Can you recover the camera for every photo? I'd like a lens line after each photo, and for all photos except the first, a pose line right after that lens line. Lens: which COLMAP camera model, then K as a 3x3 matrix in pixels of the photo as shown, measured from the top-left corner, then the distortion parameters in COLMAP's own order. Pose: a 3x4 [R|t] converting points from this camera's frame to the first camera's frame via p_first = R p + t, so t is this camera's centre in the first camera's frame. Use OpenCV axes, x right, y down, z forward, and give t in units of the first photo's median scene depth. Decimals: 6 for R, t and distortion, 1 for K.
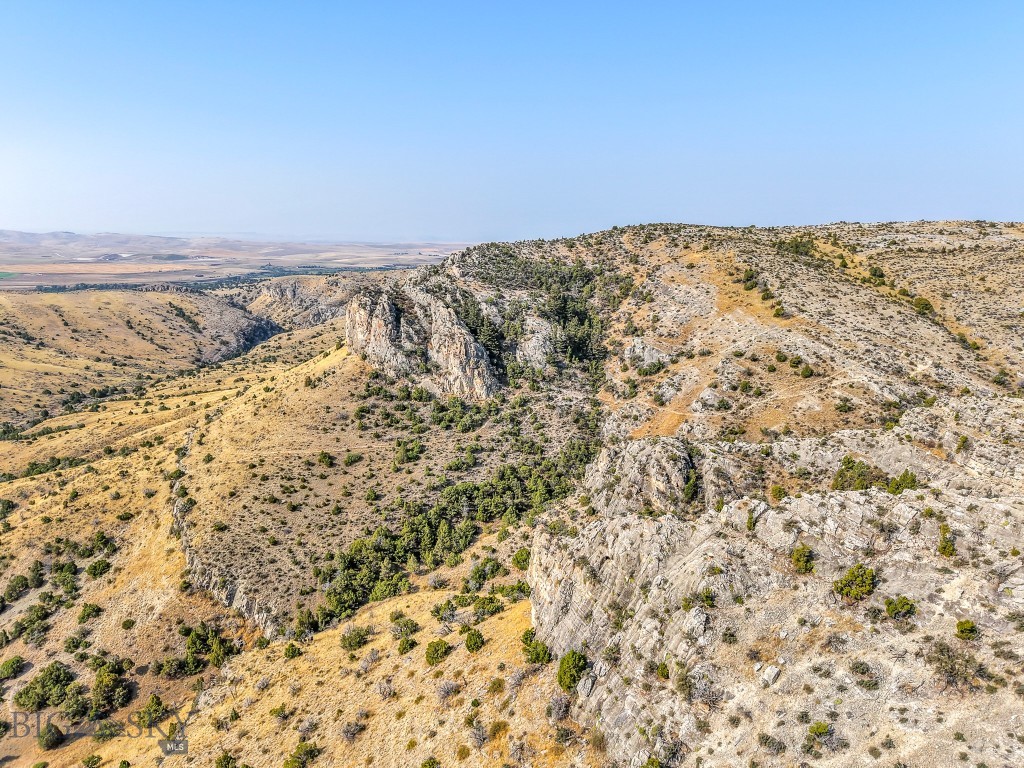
lens RADIAL K [[683.1, 0, 510.1], [0, 683.1, 382.4], [0, 0, 1]] dist [0.038360, -0.042993]
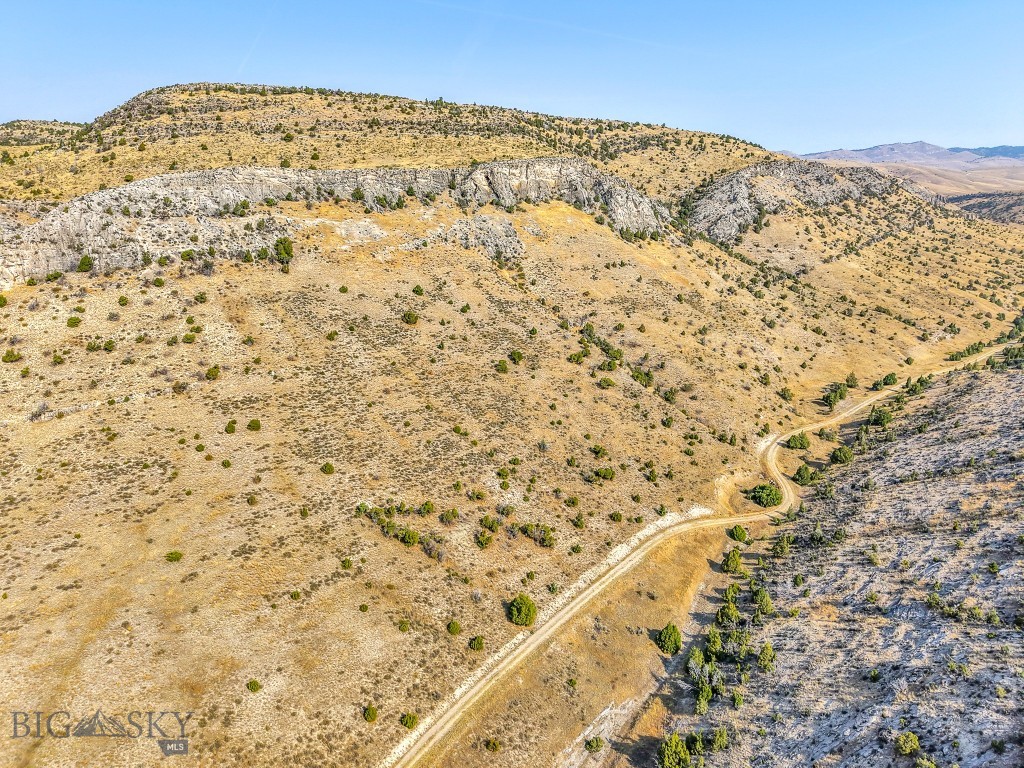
lens RADIAL K [[683.1, 0, 510.6], [0, 683.1, 380.8], [0, 0, 1]] dist [0.038360, -0.042993]
pose [[-0.259551, -0.287516, 0.921937, -0.948317], [0.173437, 0.925255, 0.337377, 0.062844], [-0.950028, 0.247465, -0.190285, -0.005906]]
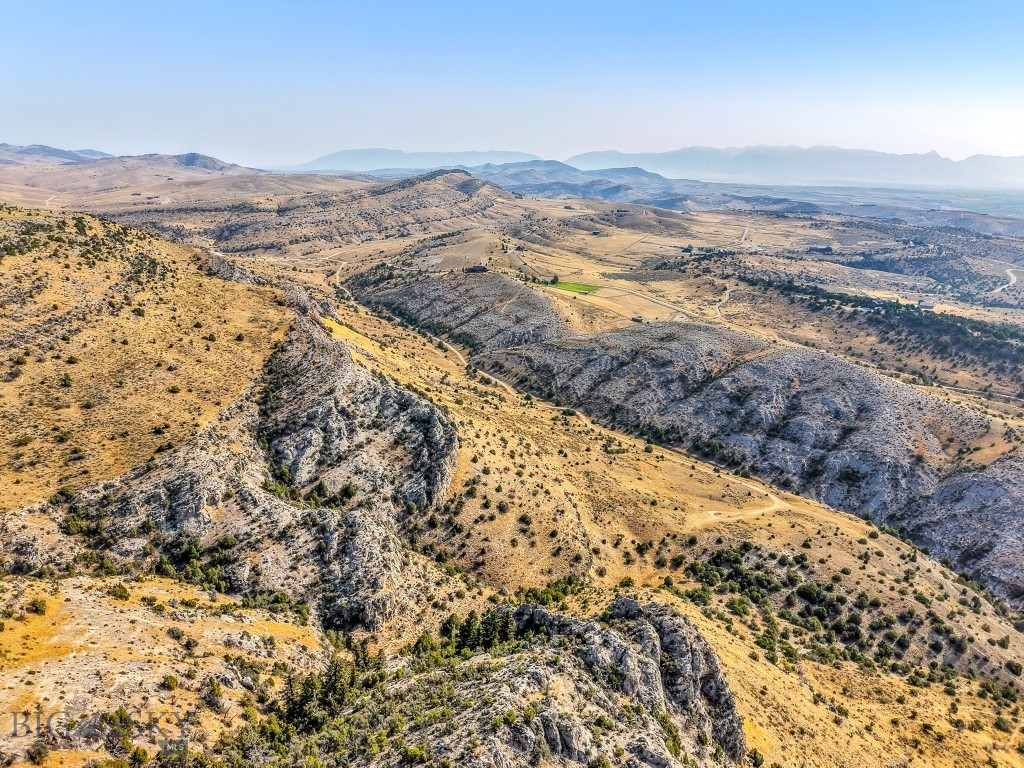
lens RADIAL K [[683.1, 0, 507.0], [0, 683.1, 384.9], [0, 0, 1]] dist [0.038360, -0.042993]
pose [[-0.999699, -0.008376, -0.023056, -0.049012], [-0.018428, 0.876776, 0.480546, -0.618102], [0.016190, 0.480826, -0.876667, 1.477594]]
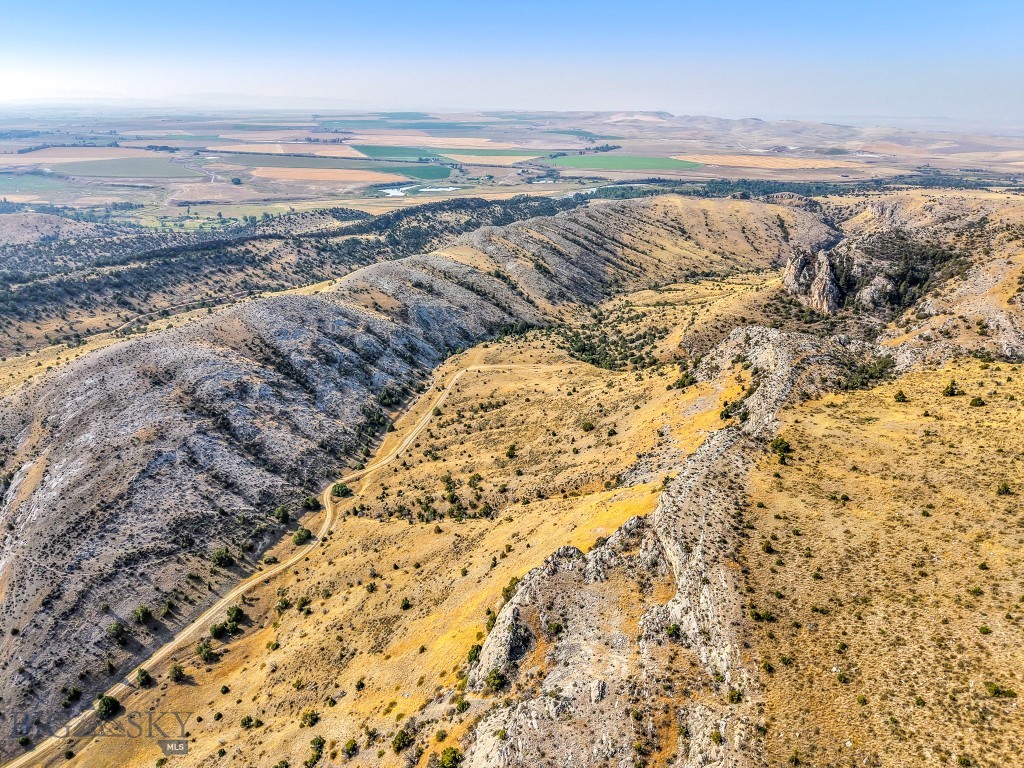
lens RADIAL K [[683.1, 0, 512.7], [0, 683.1, 387.3], [0, 0, 1]] dist [0.038360, -0.042993]
pose [[0.634605, 0.293078, -0.715109, 0.896771], [-0.172374, 0.955672, 0.238700, -0.089704], [0.753368, -0.028214, 0.656994, -1.093033]]
